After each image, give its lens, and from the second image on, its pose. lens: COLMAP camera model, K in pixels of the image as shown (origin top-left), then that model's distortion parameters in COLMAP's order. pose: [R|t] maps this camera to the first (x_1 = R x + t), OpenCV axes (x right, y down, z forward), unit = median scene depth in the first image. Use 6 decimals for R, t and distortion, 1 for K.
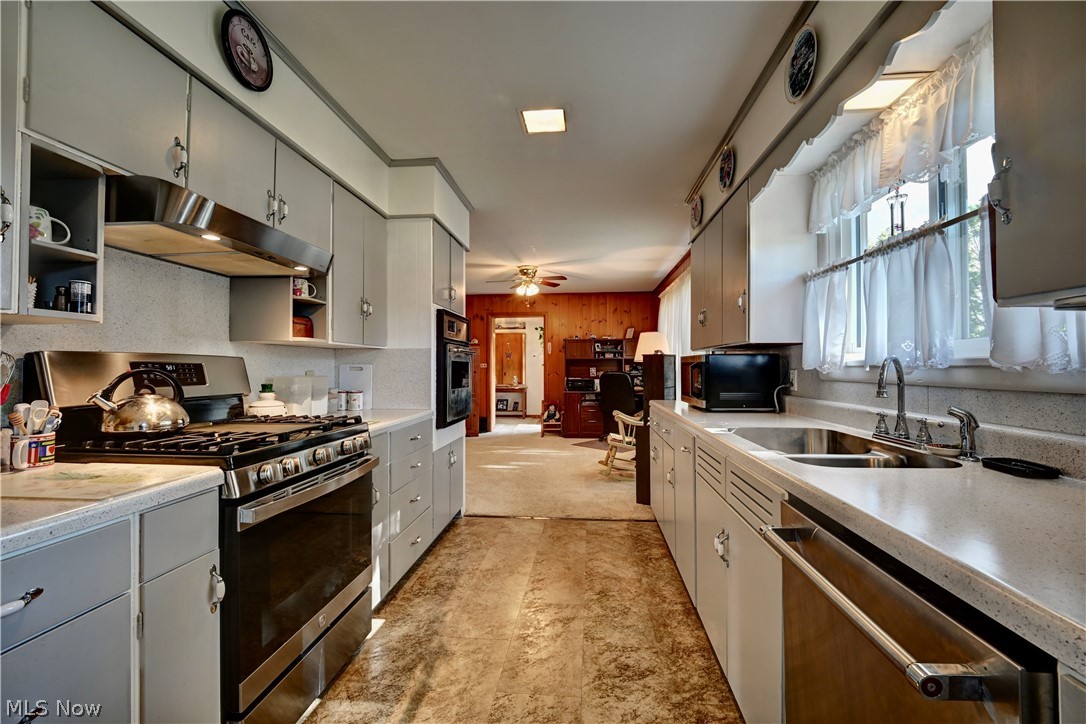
lens RADIAL K [[448.7, 0, 550.6], [0, 448.7, 361.8], [0, 0, 1]] dist [-0.010376, -0.000490]
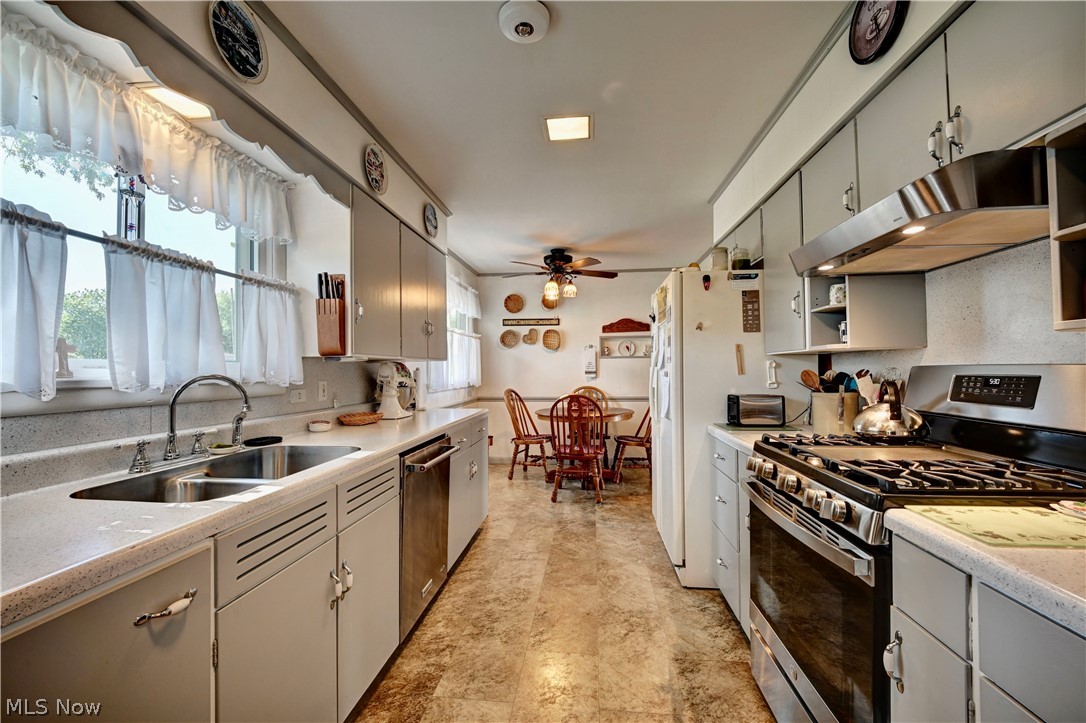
lens RADIAL K [[448.7, 0, 550.6], [0, 448.7, 361.3], [0, 0, 1]] dist [-0.010376, -0.000490]
pose [[-0.999944, 0.008547, 0.006284, -0.045312], [0.008330, 0.999395, -0.033766, -0.003287], [-0.006568, -0.033712, -0.999410, 1.846980]]
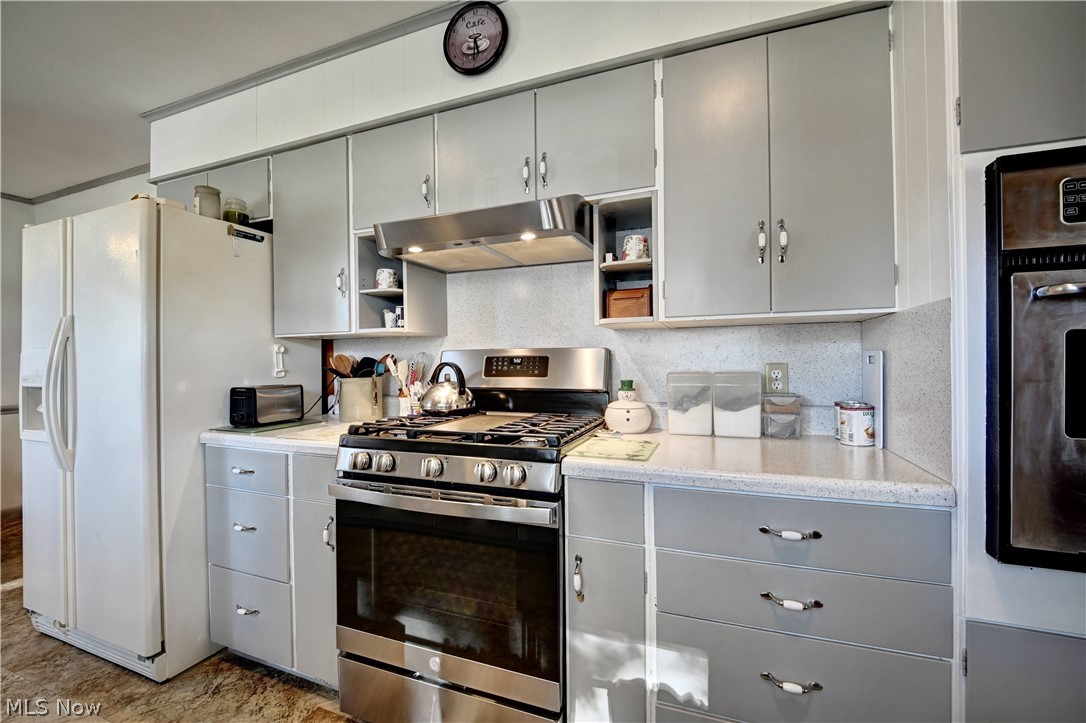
lens RADIAL K [[448.7, 0, 550.6], [0, 448.7, 361.3], [0, 0, 1]] dist [-0.010376, -0.000490]
pose [[-0.284091, 0.010547, -0.958739, 0.219684], [0.025786, 0.999662, 0.003356, 0.013579], [0.958451, -0.023768, -0.284267, 1.426215]]
